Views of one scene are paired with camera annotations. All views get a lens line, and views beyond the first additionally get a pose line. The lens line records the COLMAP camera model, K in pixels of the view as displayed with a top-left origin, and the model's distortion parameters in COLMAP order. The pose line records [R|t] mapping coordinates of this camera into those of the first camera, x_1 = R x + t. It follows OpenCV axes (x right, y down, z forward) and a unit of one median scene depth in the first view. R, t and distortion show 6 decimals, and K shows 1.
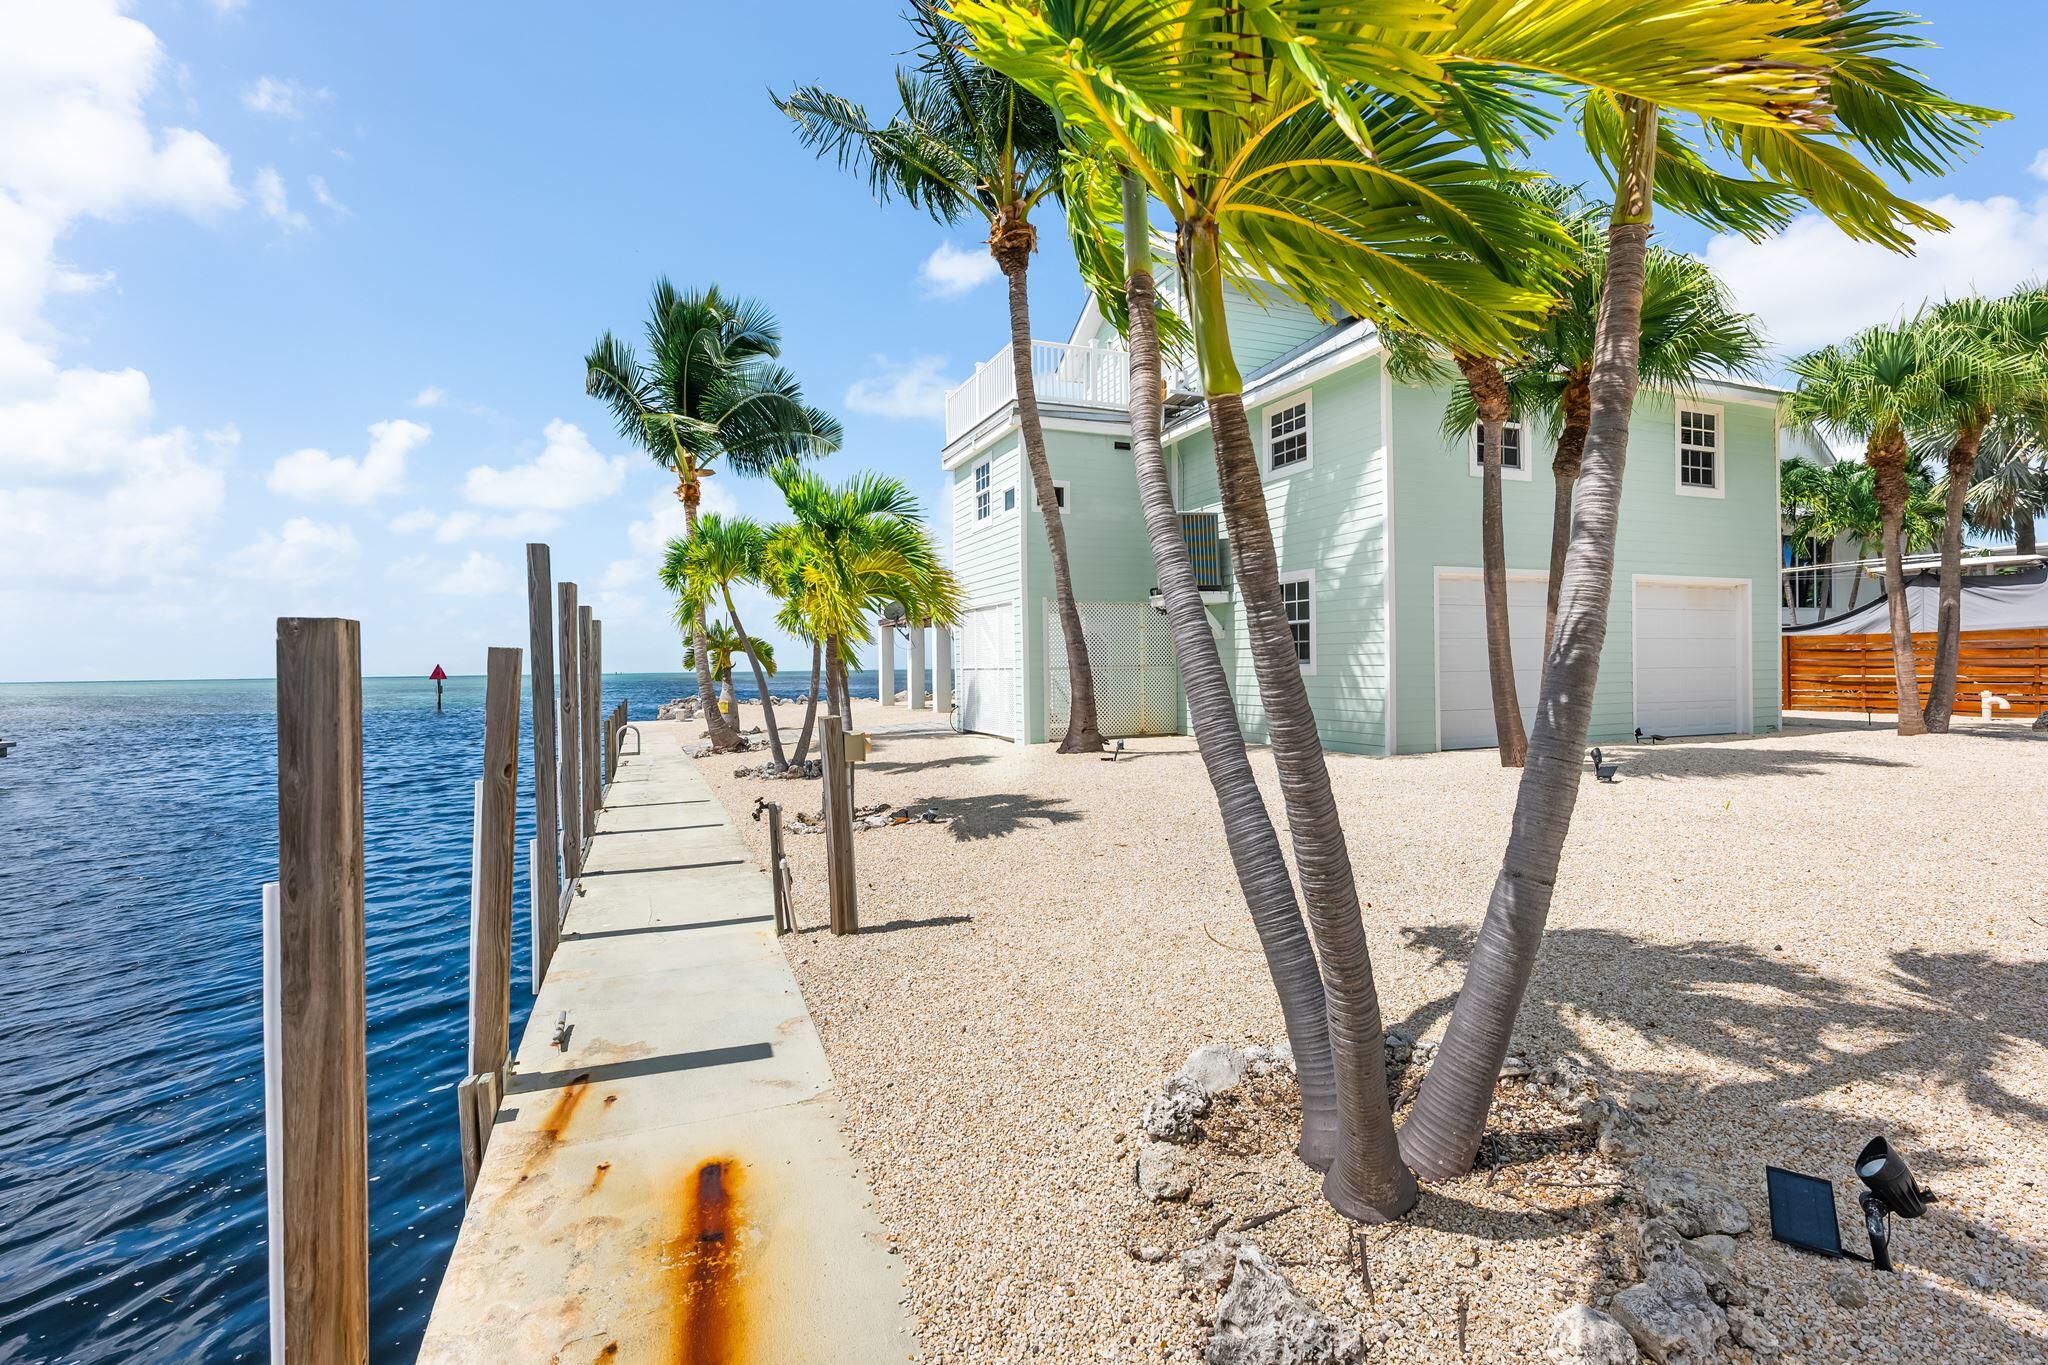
lens RADIAL K [[926.2, 0, 1026.8], [0, 926.2, 684.1], [0, 0, 1]] dist [0.023800, 0.000309]
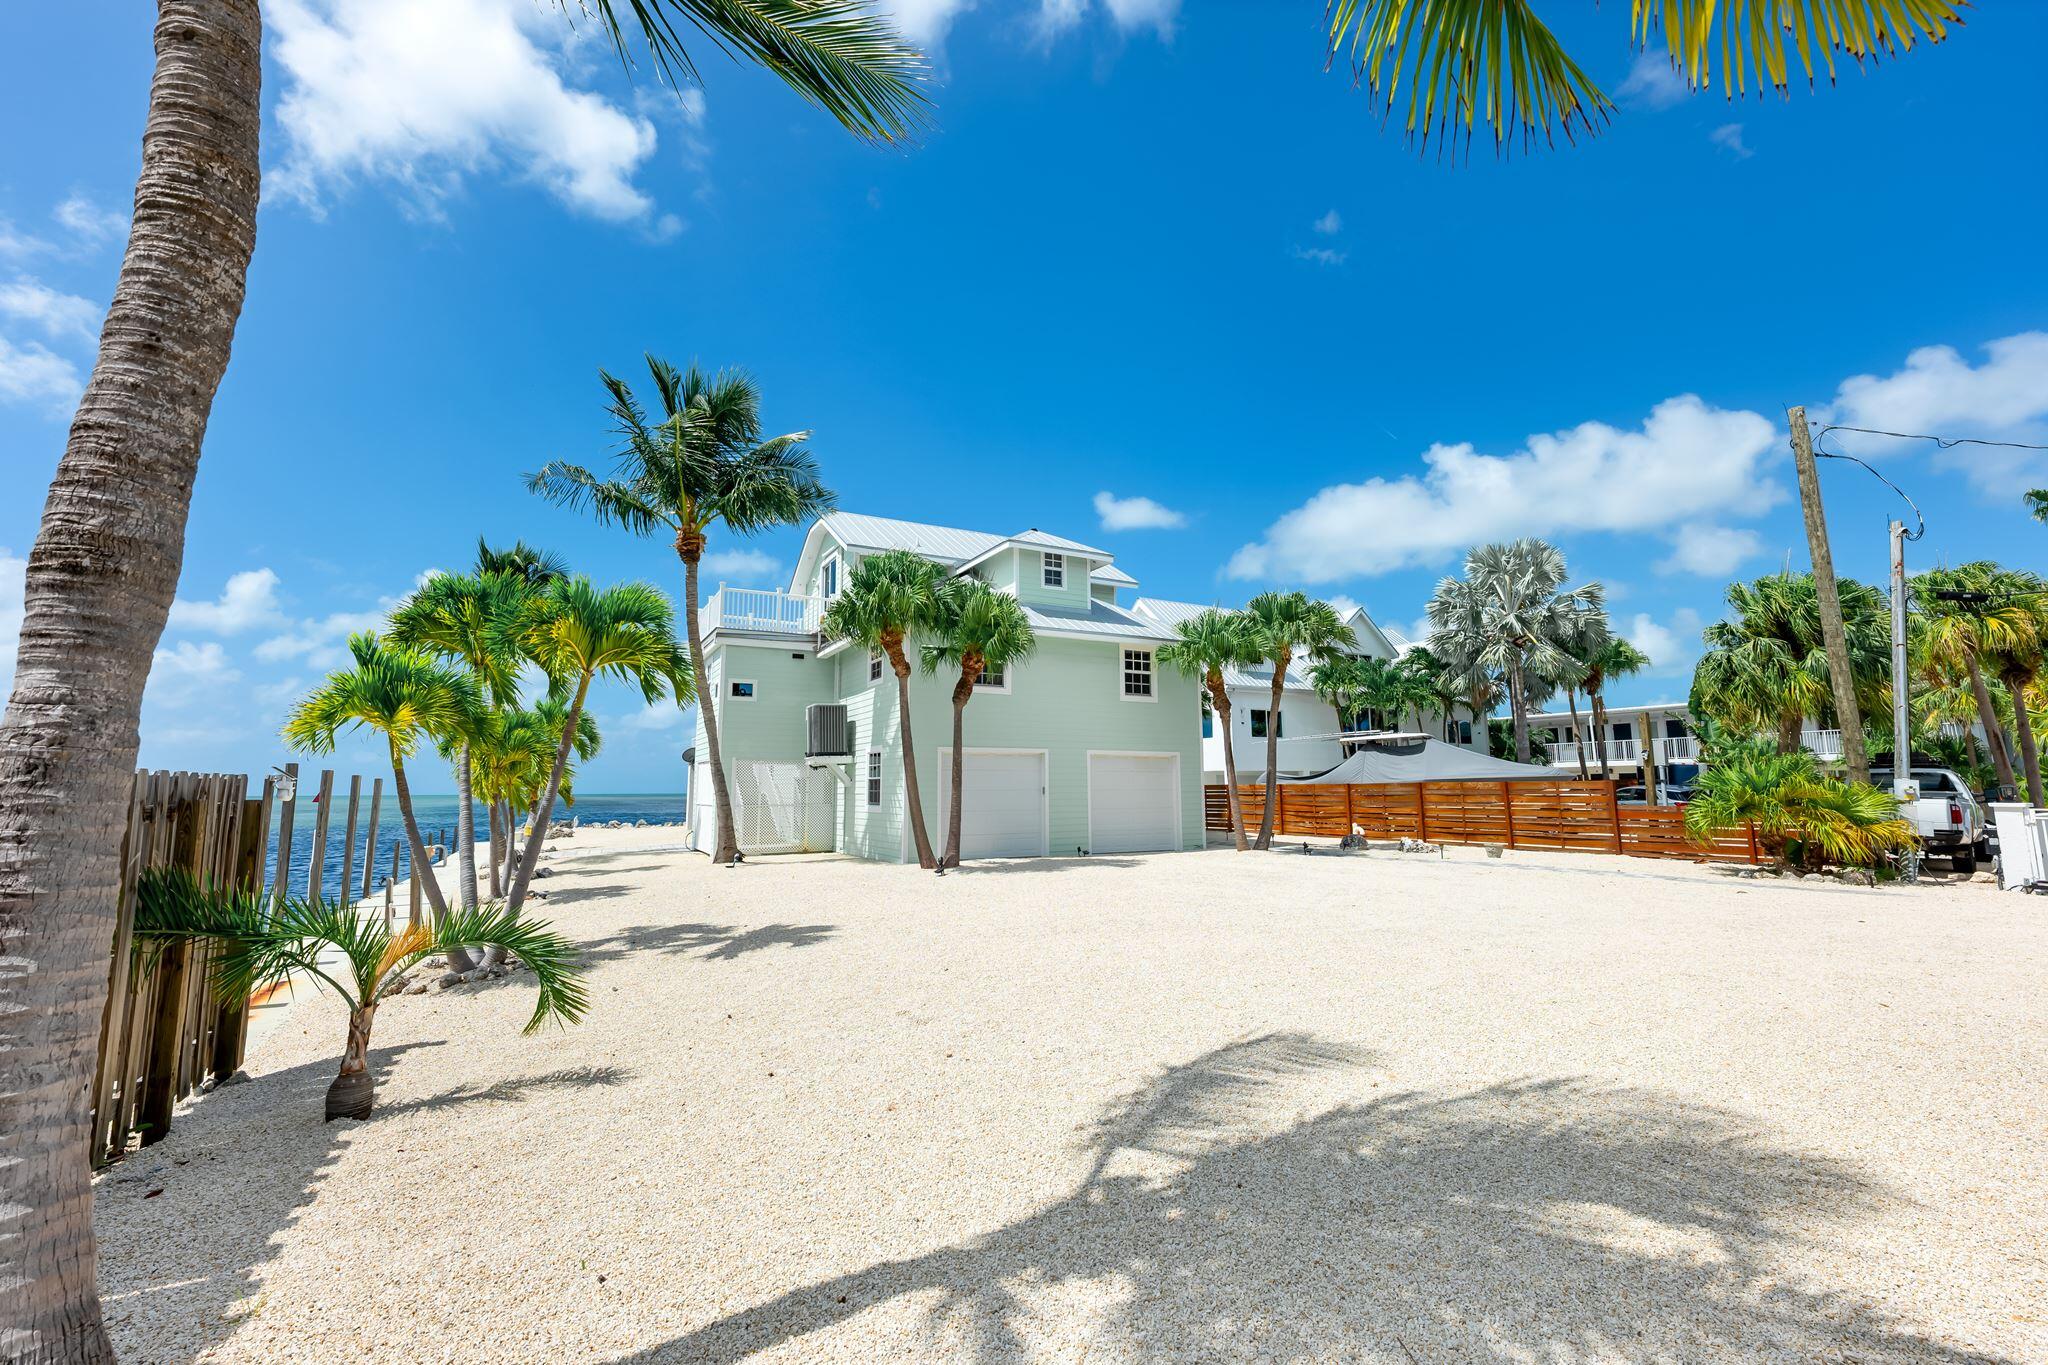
lens RADIAL K [[903.2, 0, 1009.5], [0, 903.2, 685.0], [0, 0, 1]] dist [-0.003085, -0.000218]
pose [[0.994282, 0.013708, 0.105906, 0.332712], [0.001568, 0.989747, -0.142824, -0.007040], [-0.106778, 0.142173, 0.984066, -0.510159]]
